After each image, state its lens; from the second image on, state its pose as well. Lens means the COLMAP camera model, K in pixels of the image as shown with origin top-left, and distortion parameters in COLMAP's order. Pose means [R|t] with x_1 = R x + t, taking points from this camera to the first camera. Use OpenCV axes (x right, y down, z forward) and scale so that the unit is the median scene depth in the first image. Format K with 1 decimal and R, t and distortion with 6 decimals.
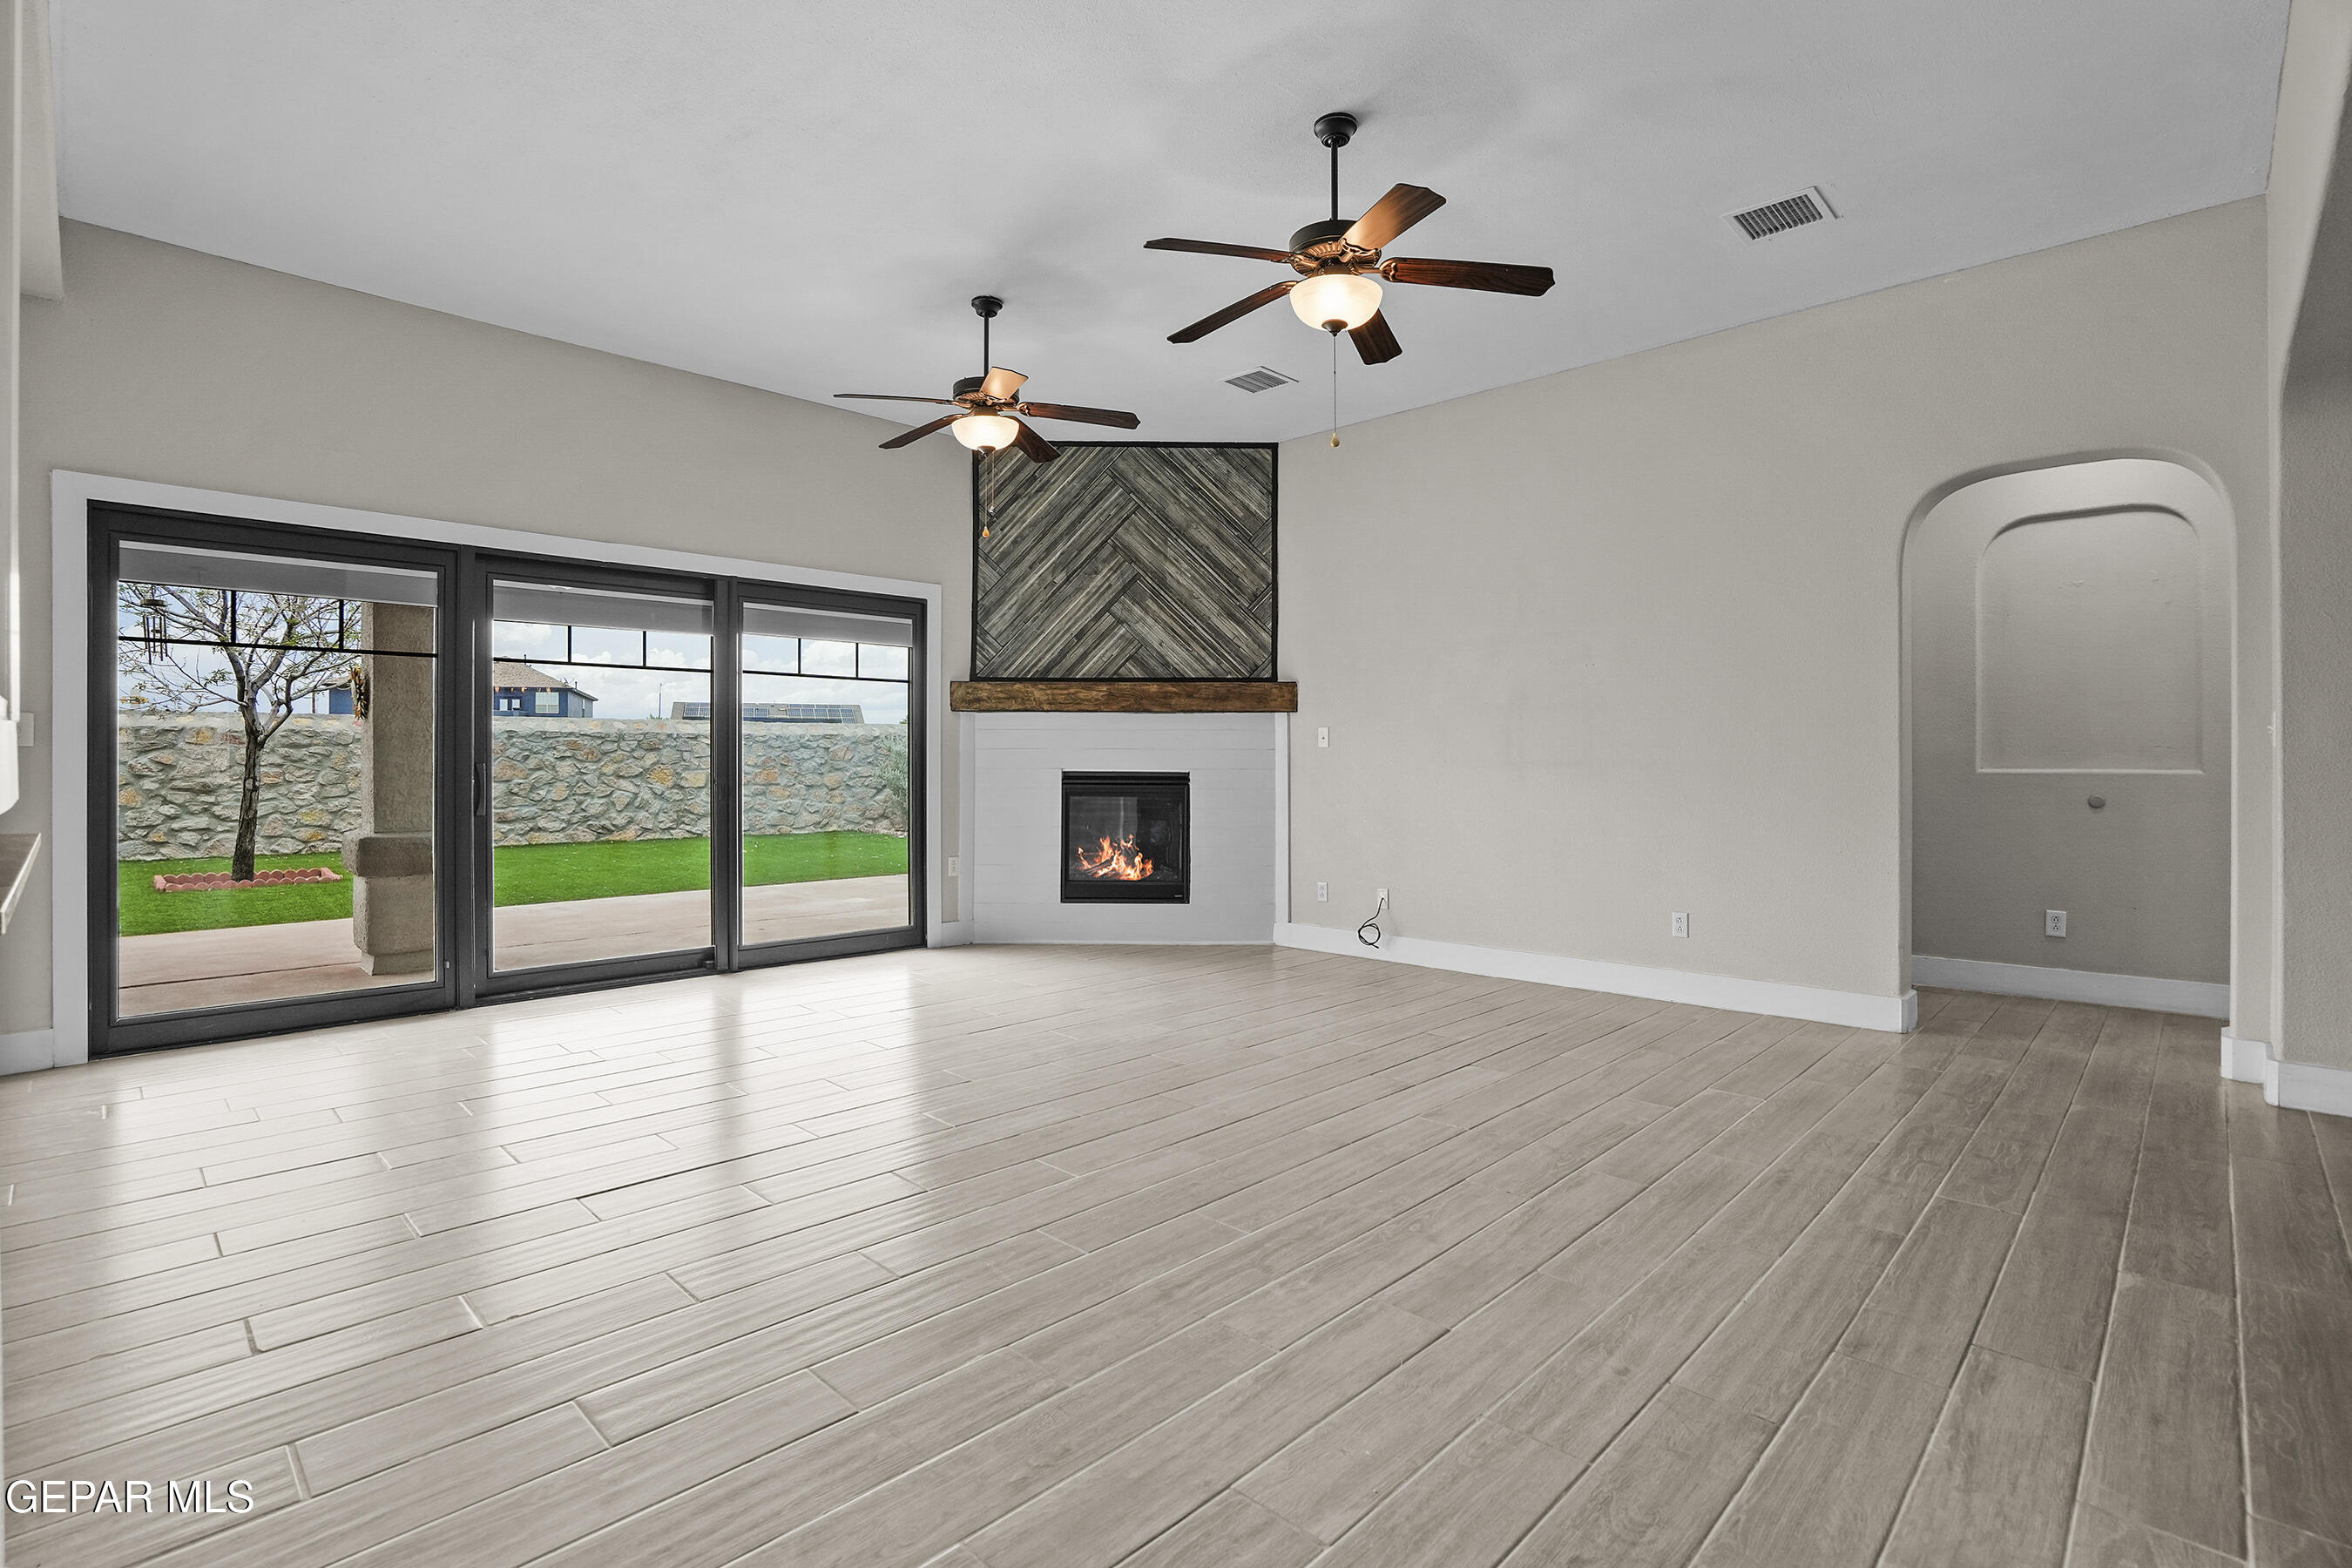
lens RADIAL K [[1077.7, 0, 1172.7], [0, 1077.7, 778.8], [0, 0, 1]] dist [-0.001774, 0.000600]
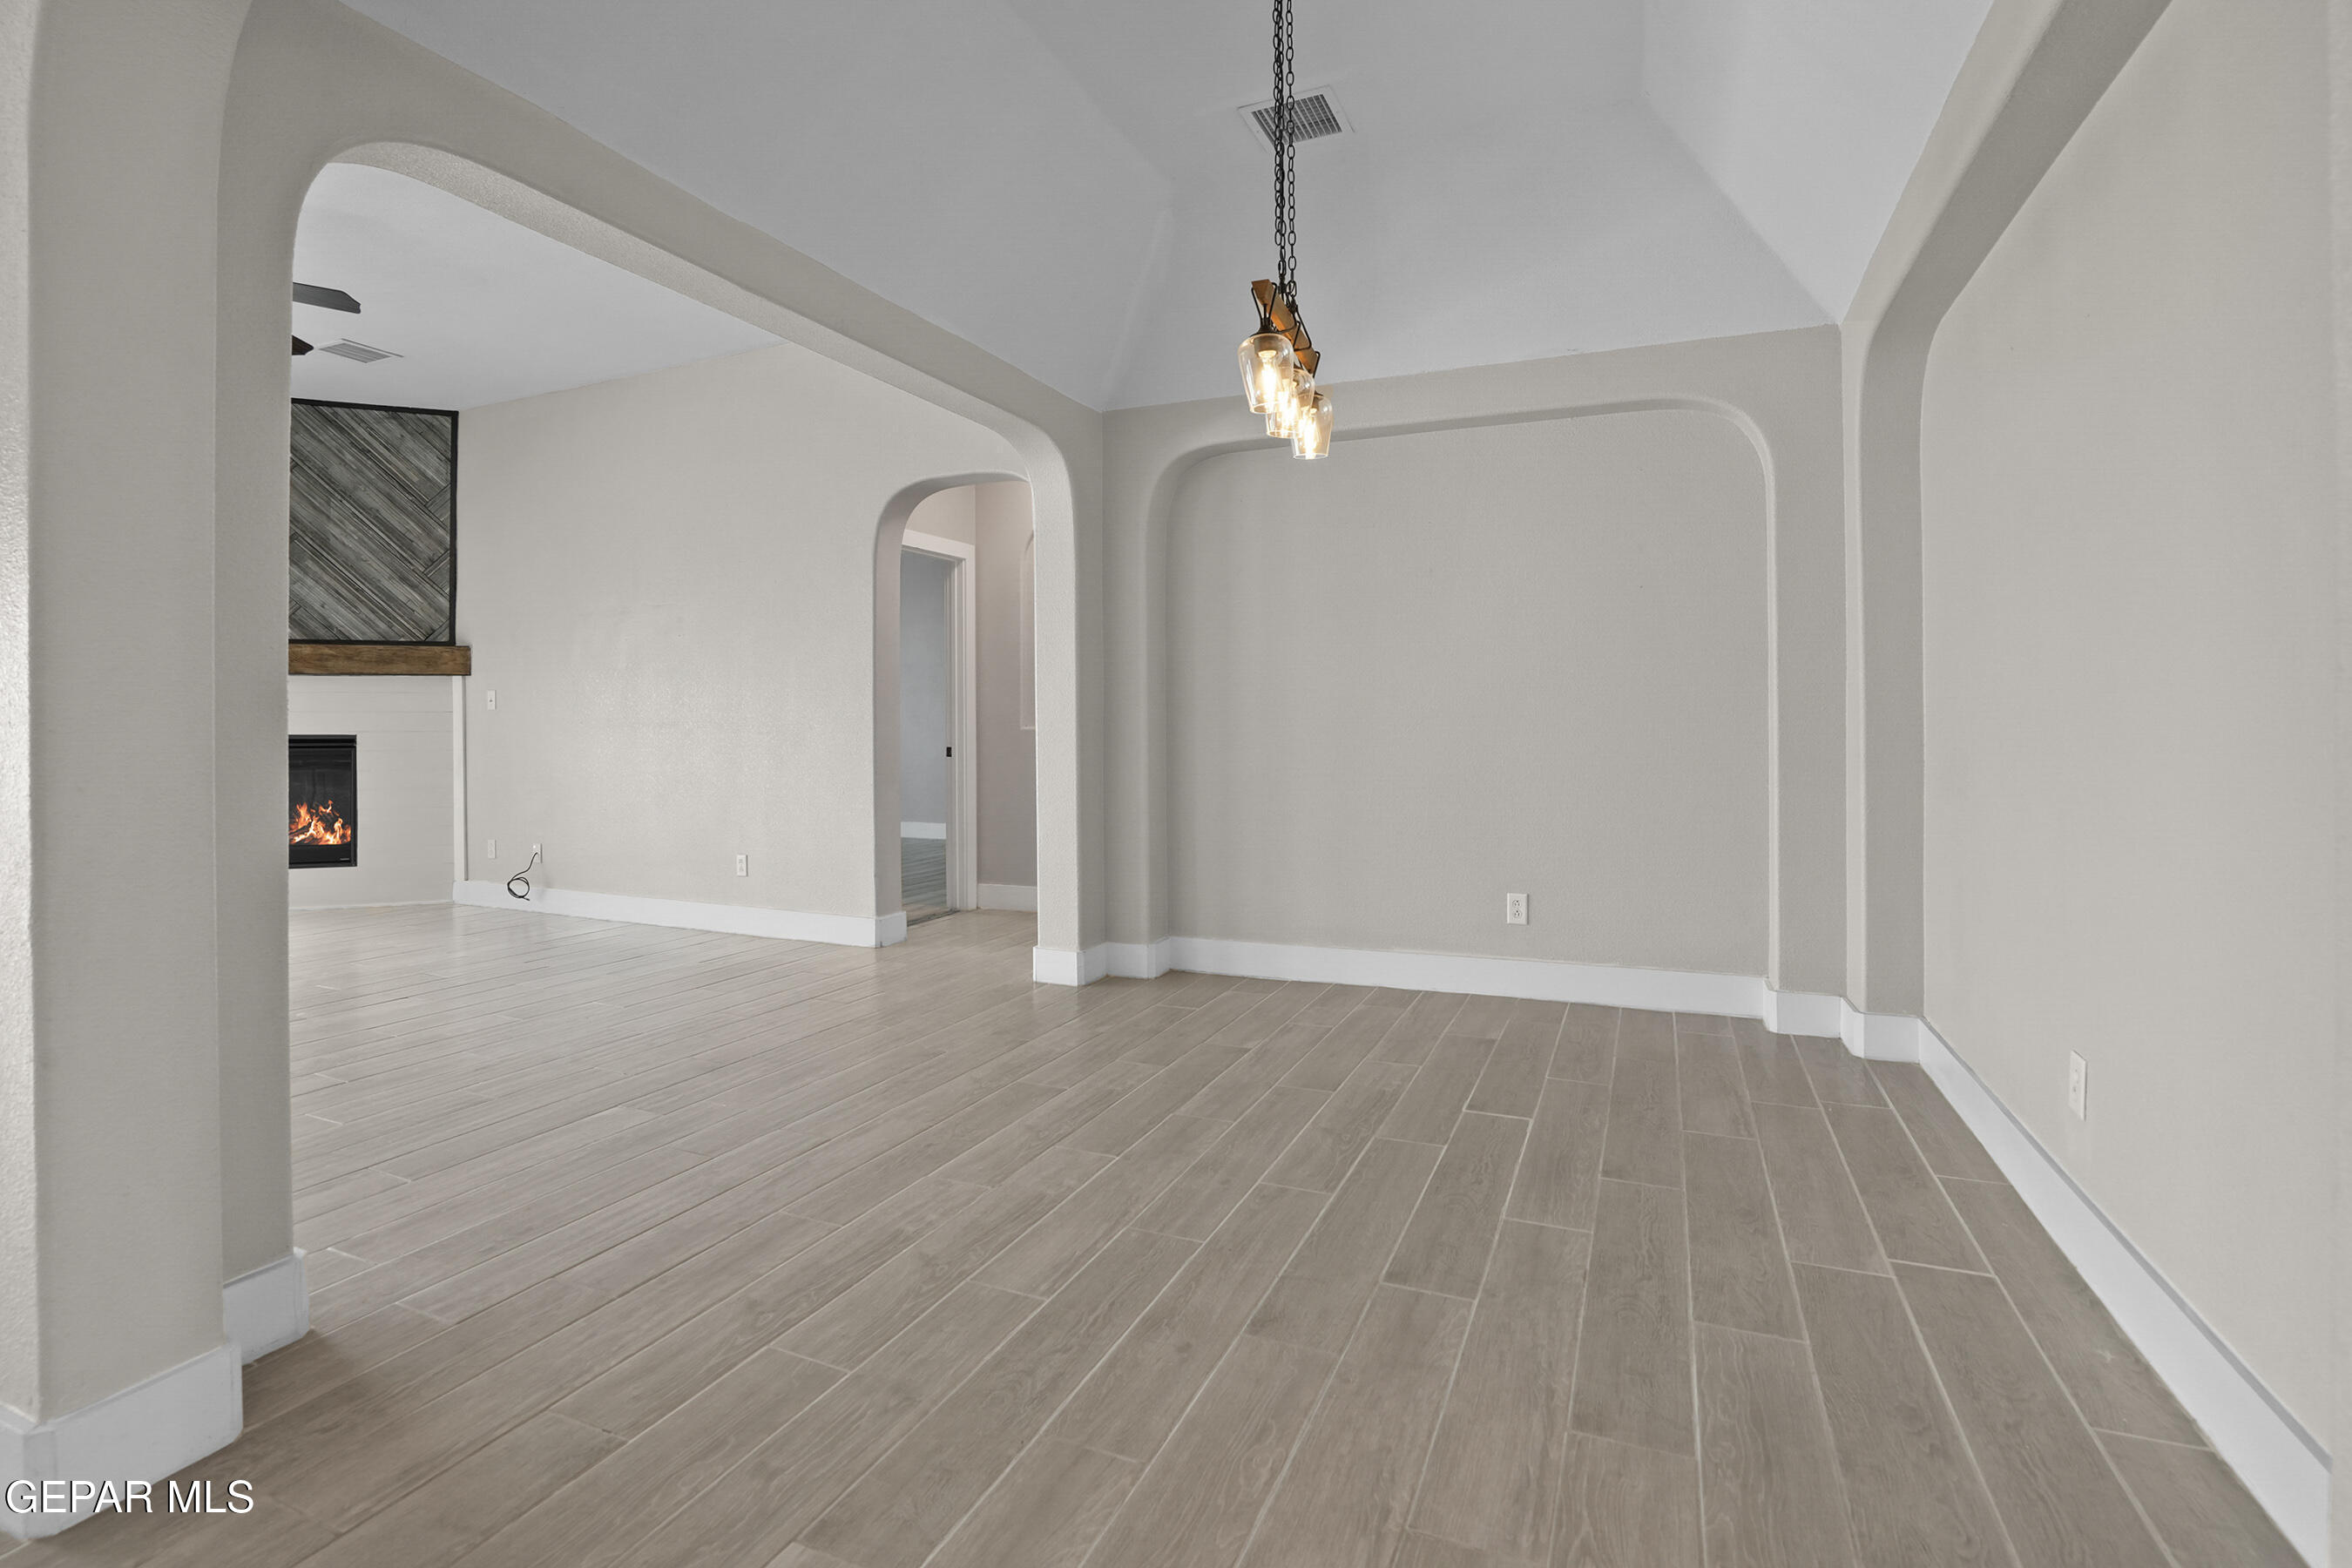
lens RADIAL K [[1077.7, 0, 1130.1], [0, 1077.7, 738.5], [0, 0, 1]] dist [-0.001774, 0.000600]
pose [[0.951508, -0.011670, 0.307401, 0.388609], [0.011958, 0.999928, 0.000944, 0.004605], [-0.307390, 0.002778, 0.951580, -0.166842]]
